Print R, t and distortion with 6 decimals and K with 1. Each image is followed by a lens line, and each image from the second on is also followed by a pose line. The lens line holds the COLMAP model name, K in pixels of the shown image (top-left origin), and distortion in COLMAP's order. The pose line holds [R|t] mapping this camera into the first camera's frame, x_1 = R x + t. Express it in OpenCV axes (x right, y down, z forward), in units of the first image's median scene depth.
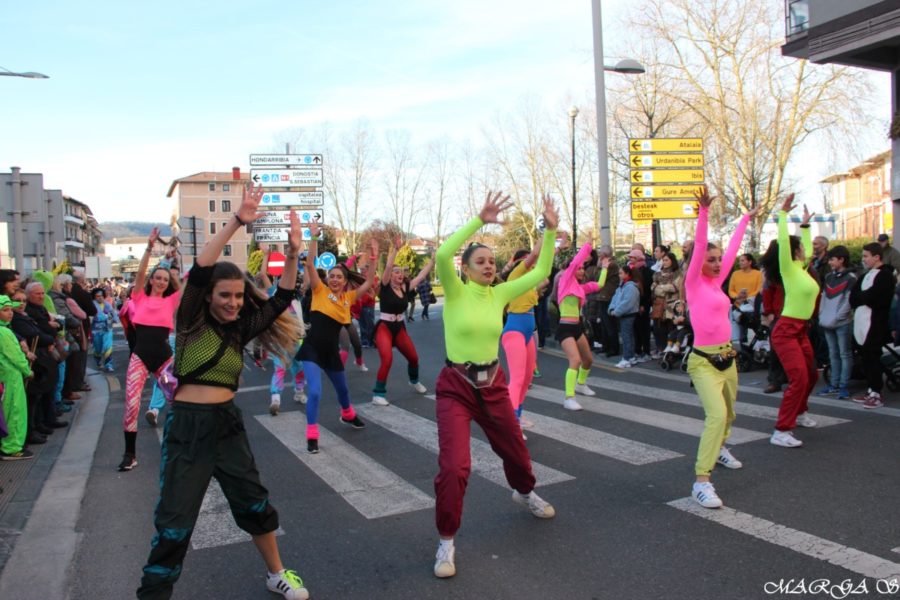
lens RADIAL K [[738.2, 0, 450.0], [0, 738.2, 300.0], [0, 0, 1]] dist [-0.187106, 0.147573]
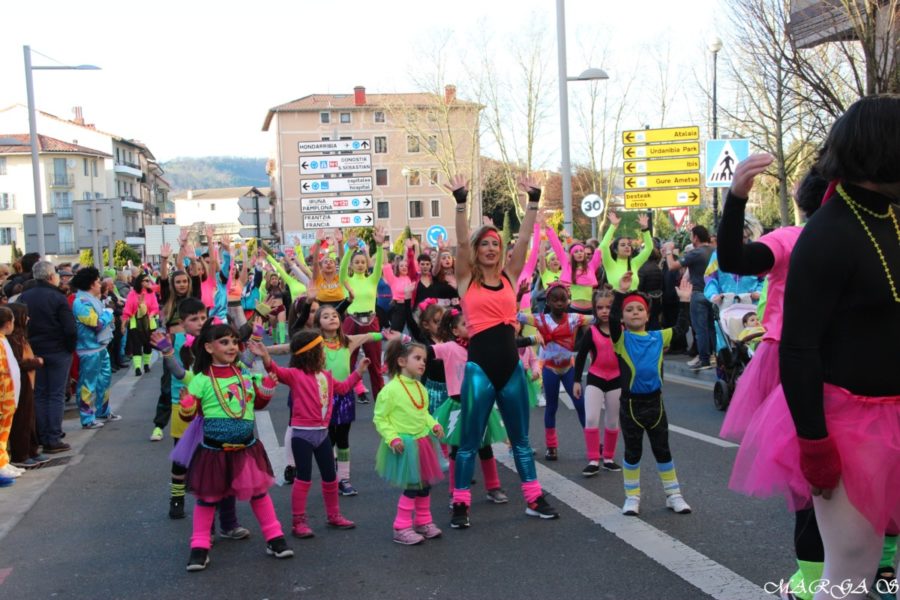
lens RADIAL K [[1314.1, 0, 450.0], [0, 1314.1, 300.0], [0, 0, 1]] dist [0.136007, 0.024511]
pose [[0.968630, 0.000220, -0.248506, 0.376626], [0.003392, 0.999895, 0.014108, -0.005828], [0.248483, -0.014509, 0.968528, -0.714567]]
